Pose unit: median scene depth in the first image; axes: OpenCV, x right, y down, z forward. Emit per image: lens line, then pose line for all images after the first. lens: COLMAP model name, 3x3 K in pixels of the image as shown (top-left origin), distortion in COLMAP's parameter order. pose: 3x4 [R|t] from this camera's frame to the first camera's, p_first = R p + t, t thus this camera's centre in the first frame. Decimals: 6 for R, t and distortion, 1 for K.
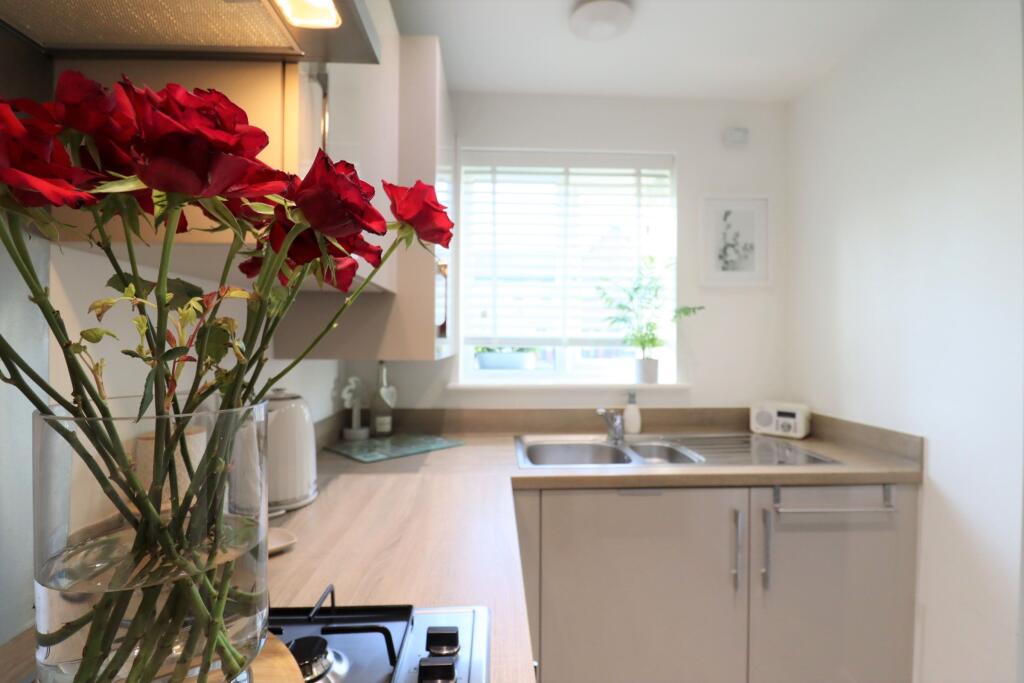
lens RADIAL K [[469.9, 0, 512.0], [0, 469.9, 341.5], [0, 0, 1]] dist [-0.039430, -0.000259]
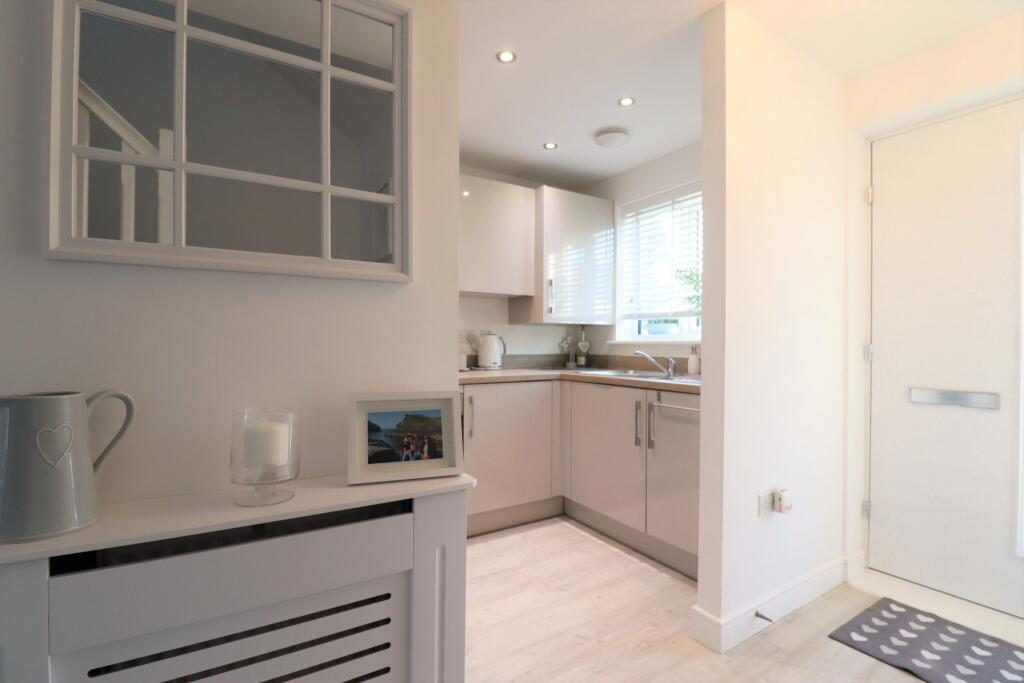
lens RADIAL K [[469.9, 0, 512.0], [0, 469.9, 341.5], [0, 0, 1]] dist [-0.039430, -0.000259]
pose [[0.493717, -0.003552, -0.869615, 1.299074], [0.003825, 0.999991, -0.001913, 0.098630], [0.869614, -0.002382, 0.493726, -0.225319]]
